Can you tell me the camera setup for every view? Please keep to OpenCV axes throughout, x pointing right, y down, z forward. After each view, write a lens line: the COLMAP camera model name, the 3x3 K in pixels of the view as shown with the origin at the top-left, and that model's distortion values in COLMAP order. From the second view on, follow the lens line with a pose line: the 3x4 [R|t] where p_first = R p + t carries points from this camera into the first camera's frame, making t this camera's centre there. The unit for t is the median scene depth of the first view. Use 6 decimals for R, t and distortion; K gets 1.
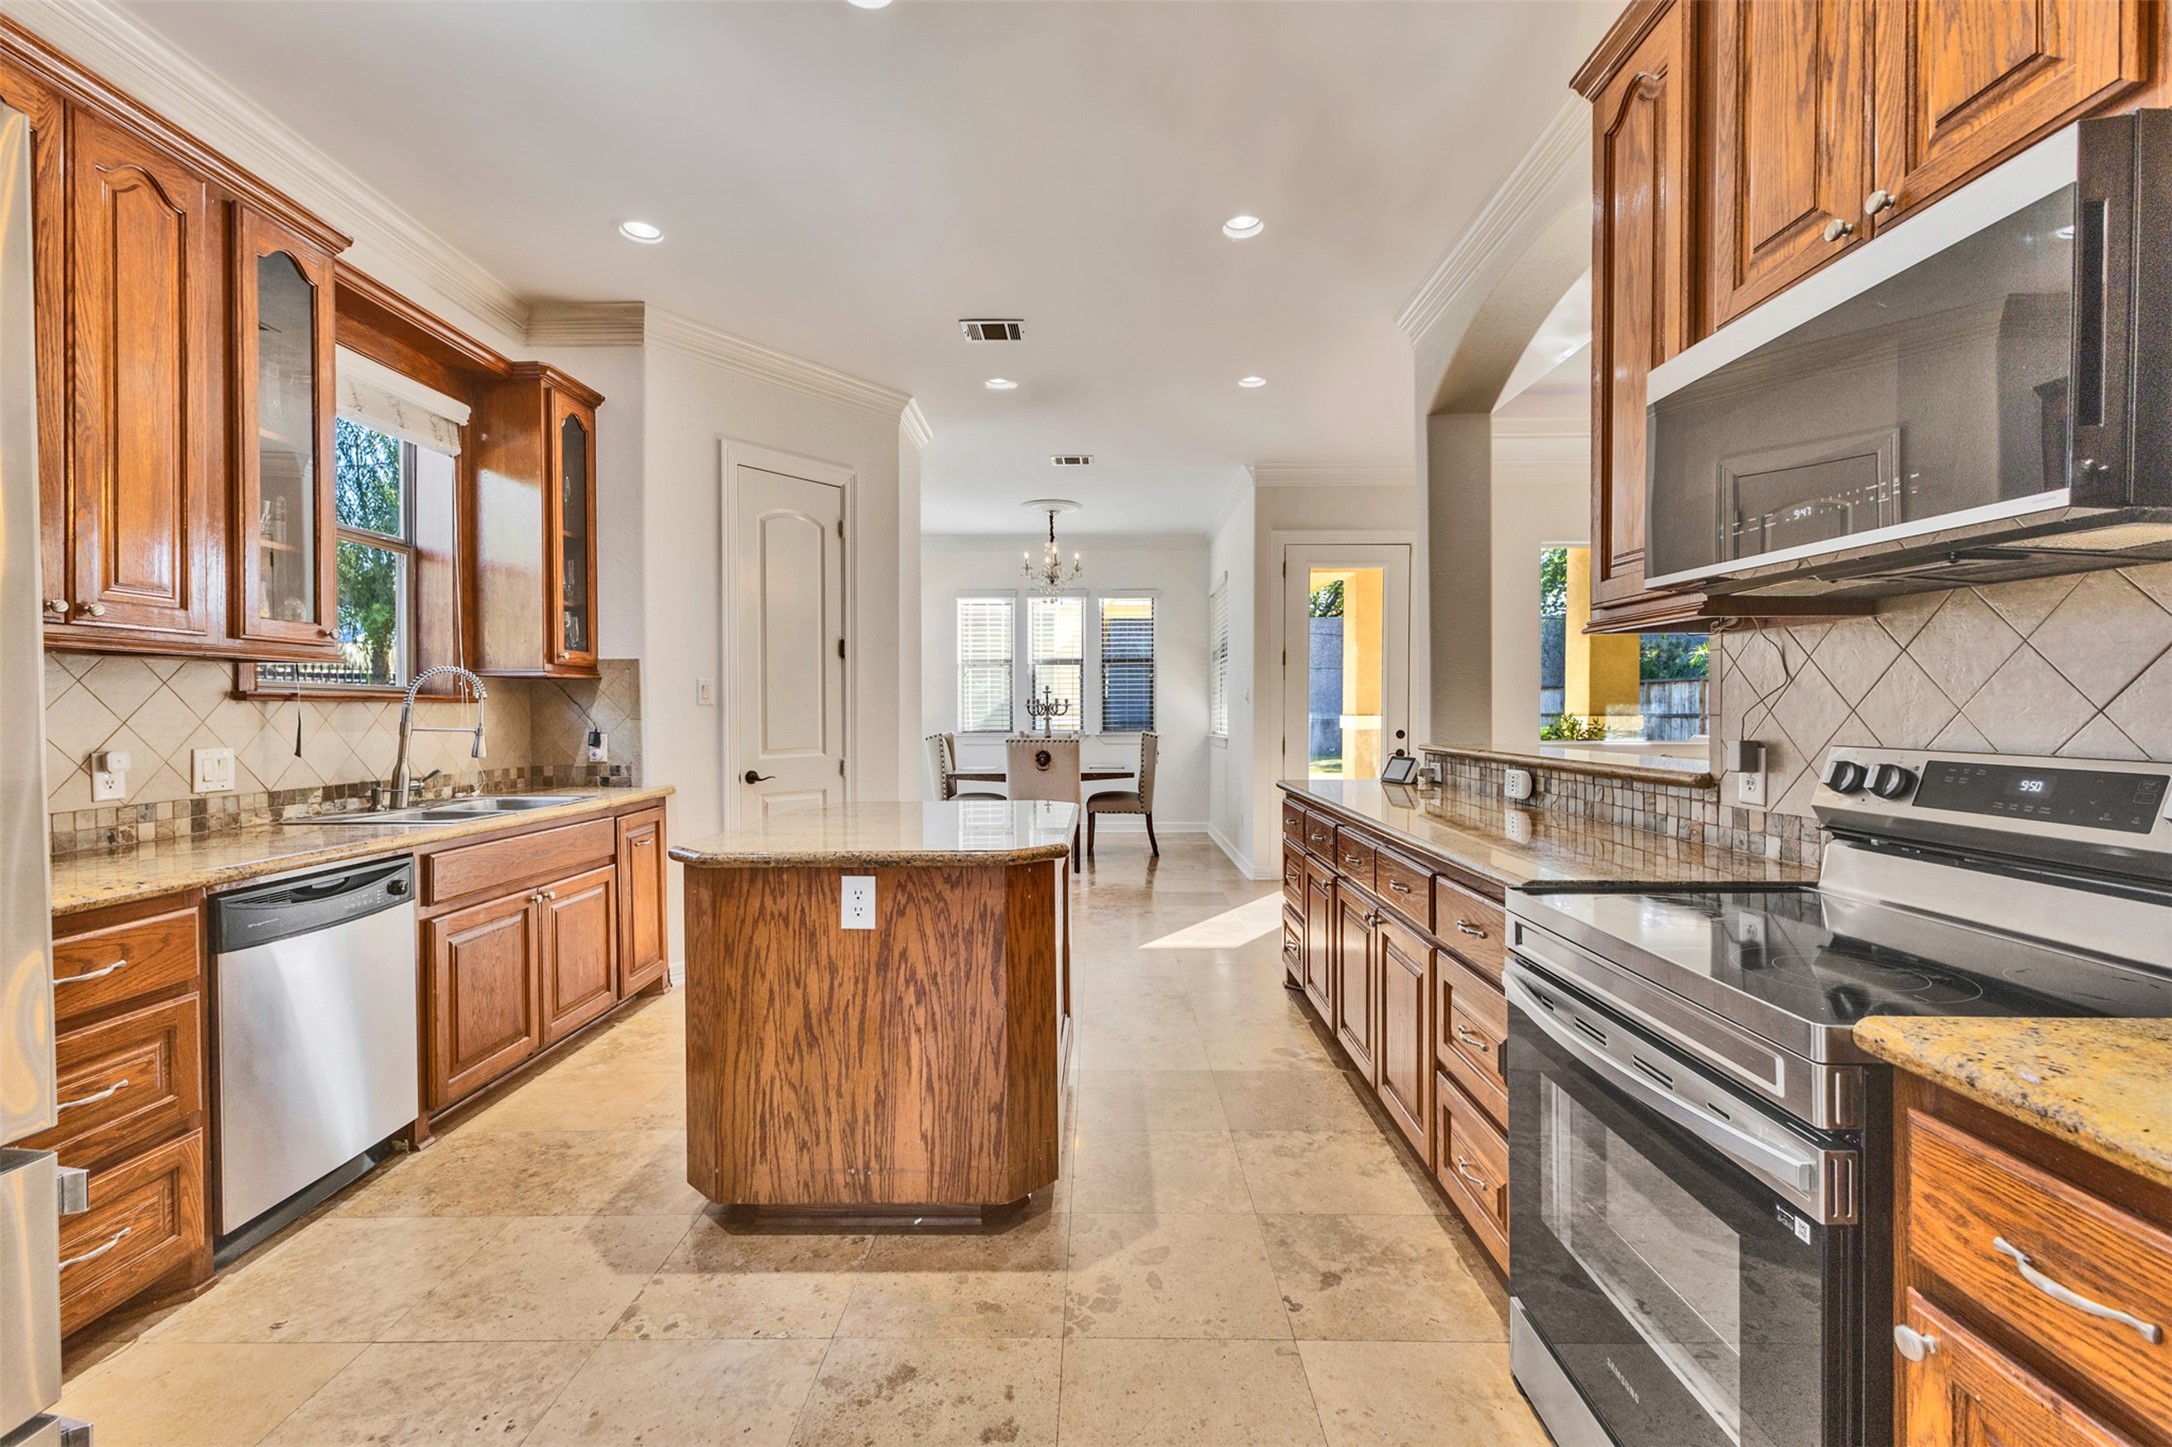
lens RADIAL K [[932.6, 0, 1094.2], [0, 932.6, 718.3], [0, 0, 1]] dist [0.013278, -0.002428]
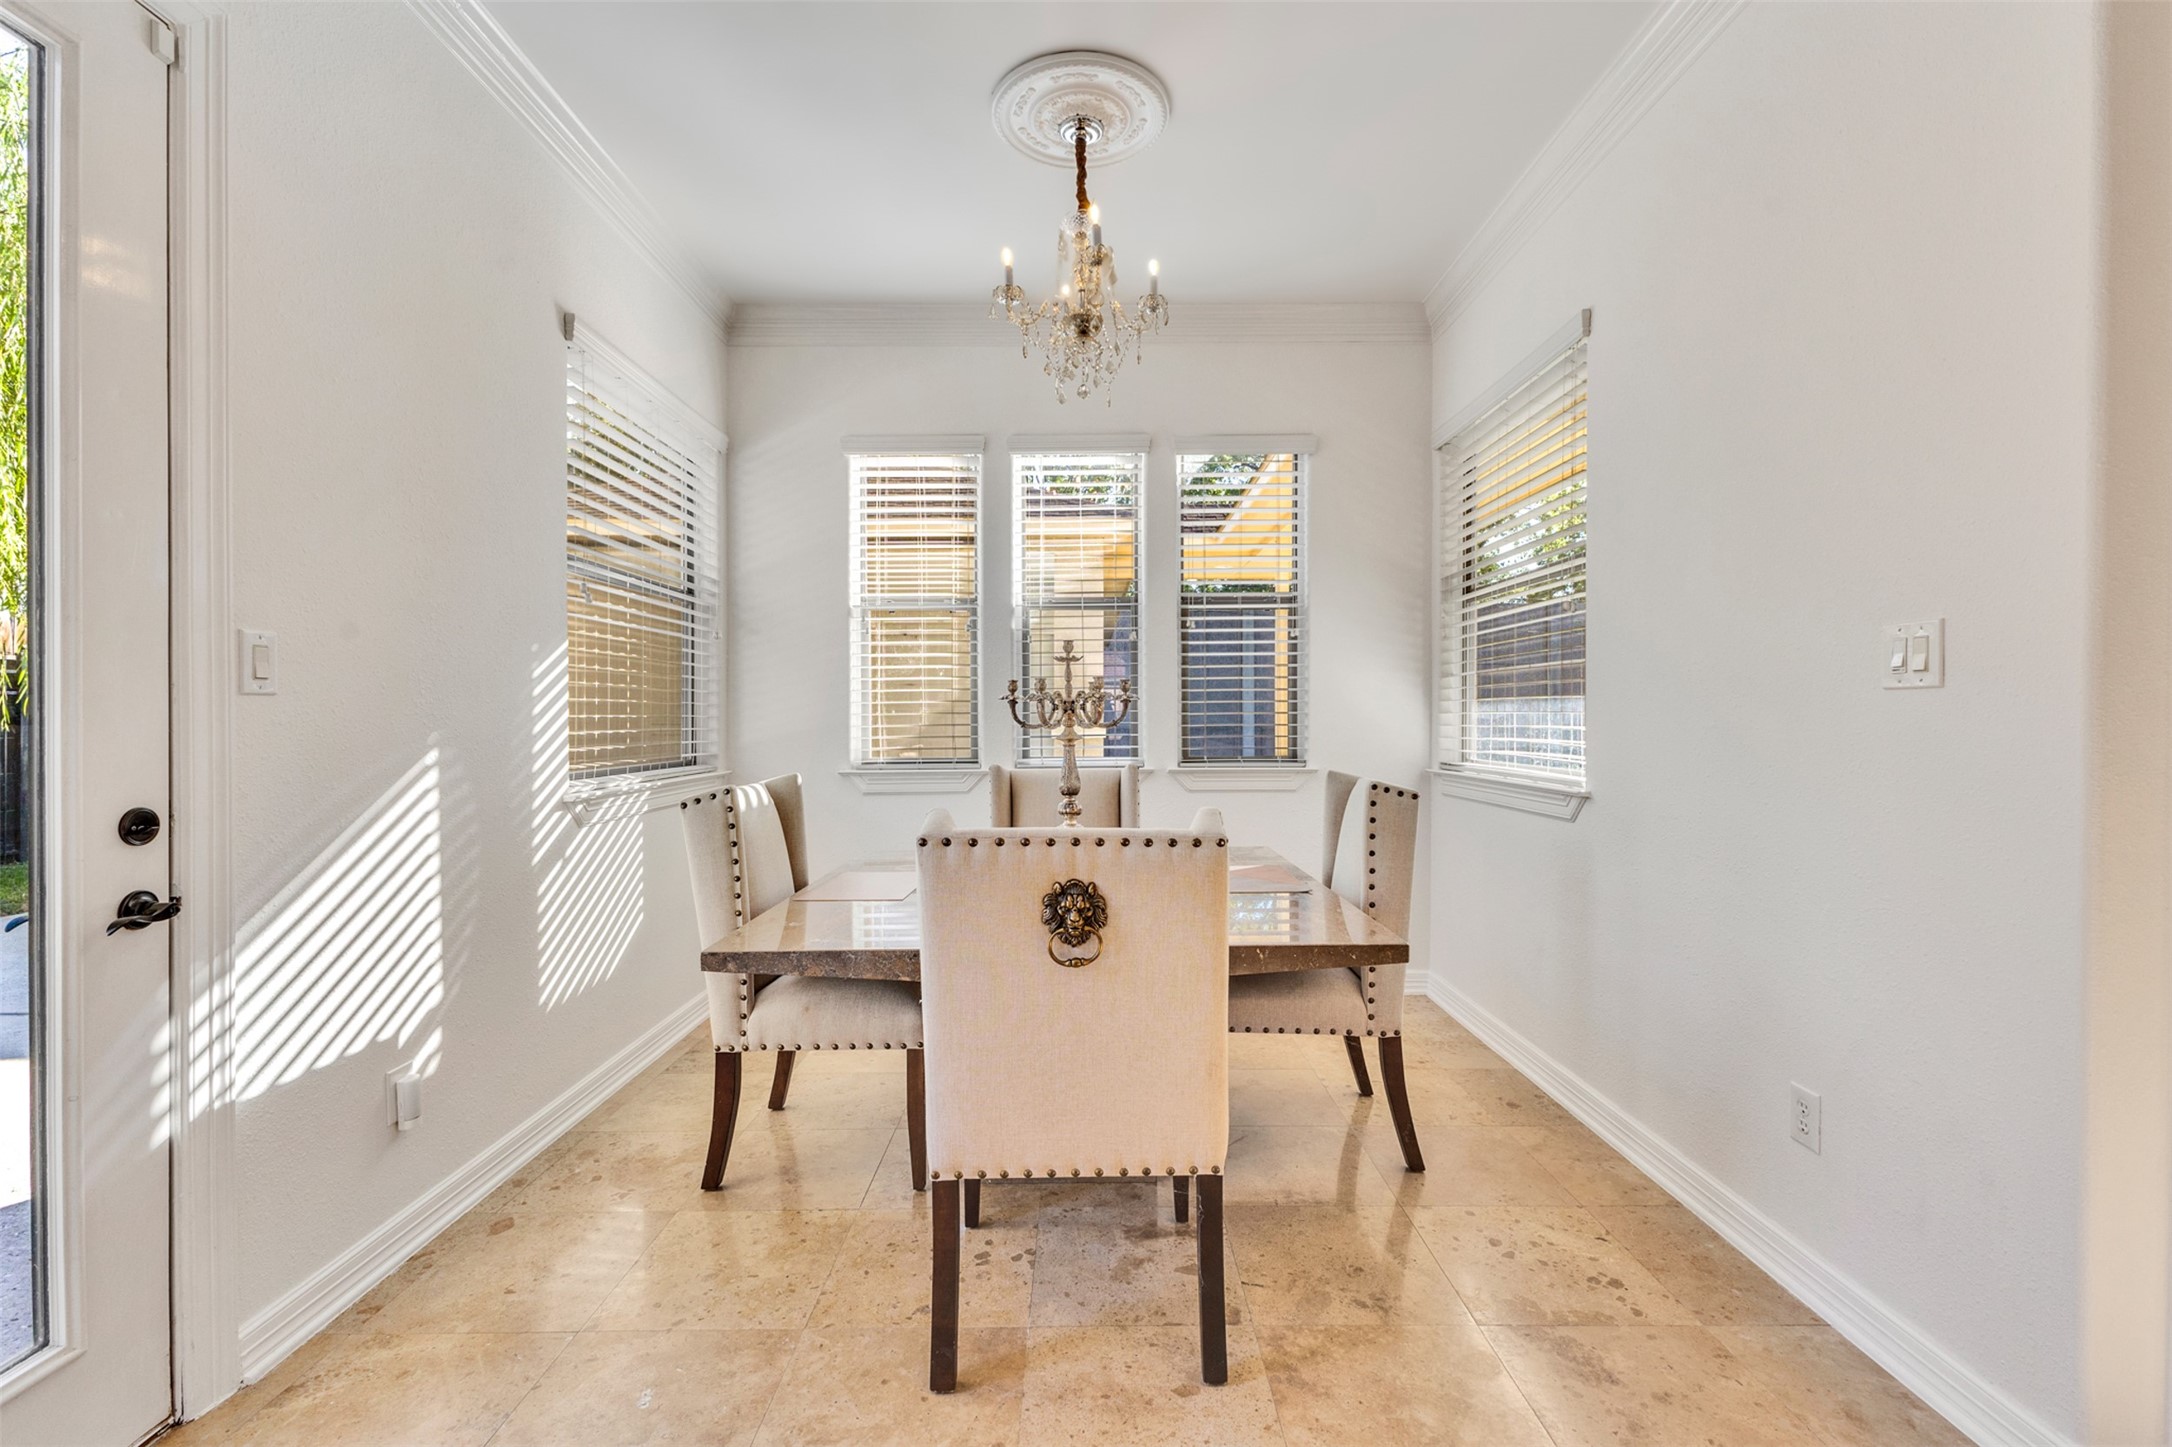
lens RADIAL K [[932.6, 0, 1088.2], [0, 932.6, 720.4], [0, 0, 1]] dist [0.013278, -0.002428]
pose [[0.999922, 0.003692, 0.011900, -0.043480], [-0.003596, 0.999961, -0.008045, -0.002631], [-0.011929, 0.008001, 0.999897, 0.605984]]
